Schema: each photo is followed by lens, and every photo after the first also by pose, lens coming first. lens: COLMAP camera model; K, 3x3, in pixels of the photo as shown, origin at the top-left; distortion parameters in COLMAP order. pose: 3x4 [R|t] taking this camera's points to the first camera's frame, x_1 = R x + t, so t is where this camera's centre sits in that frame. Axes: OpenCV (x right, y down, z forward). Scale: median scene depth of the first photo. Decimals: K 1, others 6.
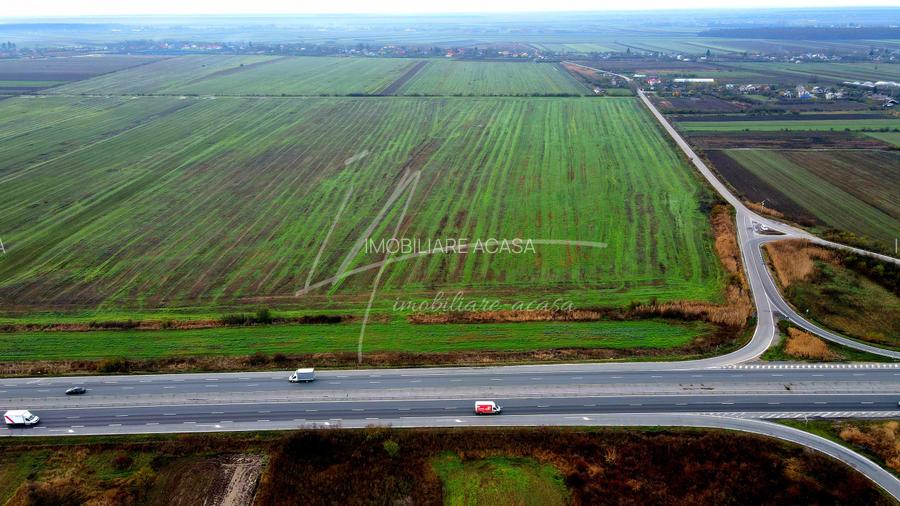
lens RADIAL K [[658.2, 0, 451.7], [0, 658.2, 252.0], [0, 0, 1]] dist [0.002092, 0.026899]
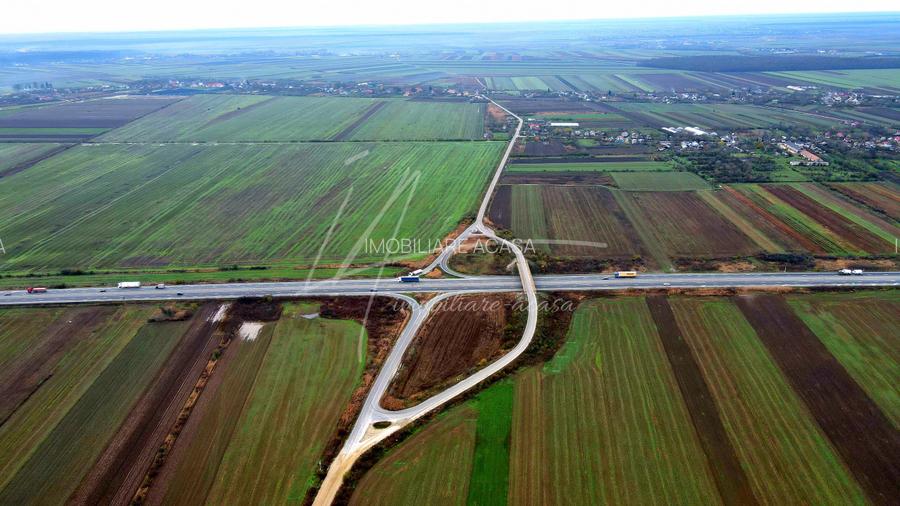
lens RADIAL K [[658.2, 0, 450.1], [0, 658.2, 254.6], [0, 0, 1]] dist [0.002092, 0.026899]
pose [[0.999909, -0.009513, -0.009525, 0.248831], [0.009448, 0.999932, -0.006828, 0.032611], [0.009589, 0.006737, 0.999931, -0.670399]]
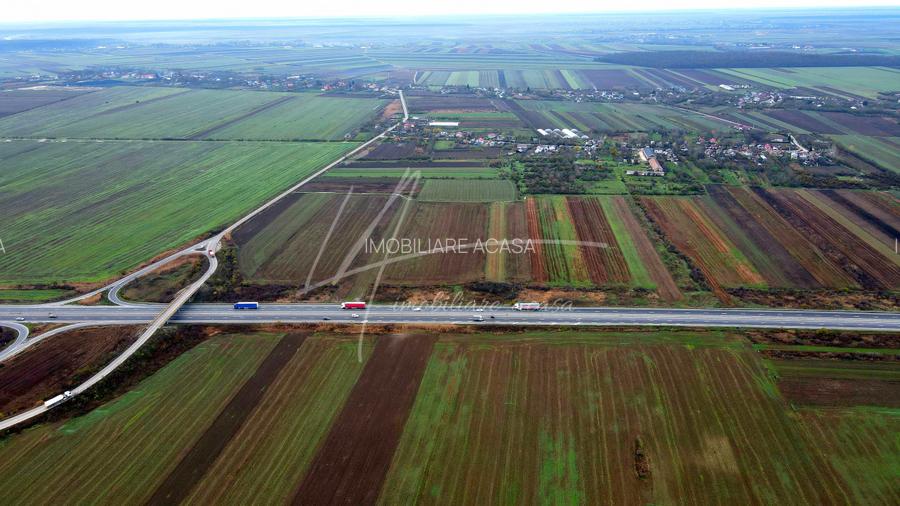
lens RADIAL K [[658.2, 0, 450.3], [0, 658.2, 258.9], [0, 0, 1]] dist [0.002092, 0.026899]
pose [[0.999376, 0.007372, -0.034549, 0.766024], [-0.006981, 0.999910, 0.011422, -0.017069], [0.034630, -0.011174, 0.999338, -0.540892]]
